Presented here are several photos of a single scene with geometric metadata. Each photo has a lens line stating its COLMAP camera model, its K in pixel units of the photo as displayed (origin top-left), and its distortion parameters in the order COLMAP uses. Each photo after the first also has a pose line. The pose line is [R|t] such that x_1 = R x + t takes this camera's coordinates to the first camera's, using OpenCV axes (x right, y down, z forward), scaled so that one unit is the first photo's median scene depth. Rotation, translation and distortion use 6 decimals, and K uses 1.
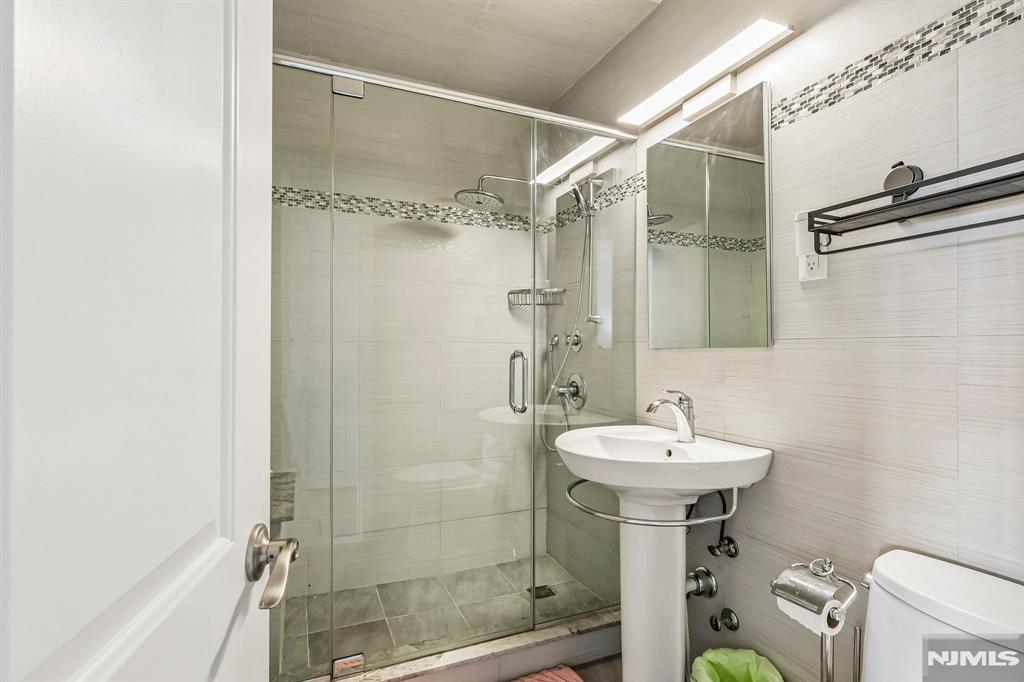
lens RADIAL K [[484.7, 0, 514.7], [0, 484.7, 342.1], [0, 0, 1]] dist [-0.004369, 0.000966]
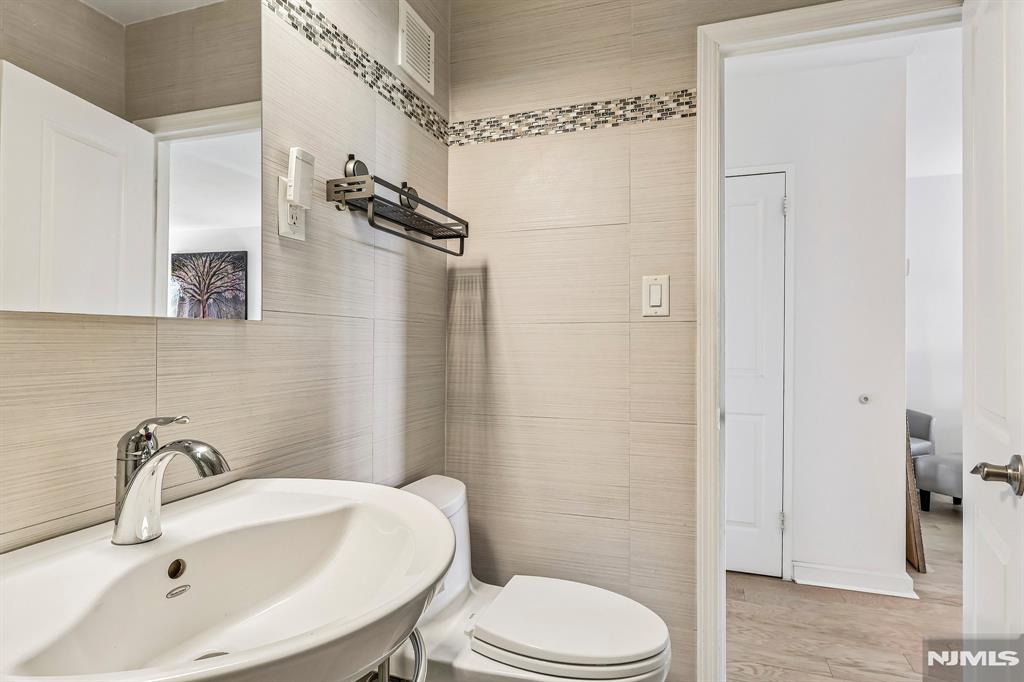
lens RADIAL K [[533.9, 0, 515.0], [0, 533.9, 340.6], [0, 0, 1]] dist [-0.026732, -0.000412]
pose [[-0.728844, 0.001217, 0.684678, -0.264195], [-0.012357, 0.999812, -0.014931, 0.053157], [-0.684568, -0.019343, -0.728692, 1.557502]]
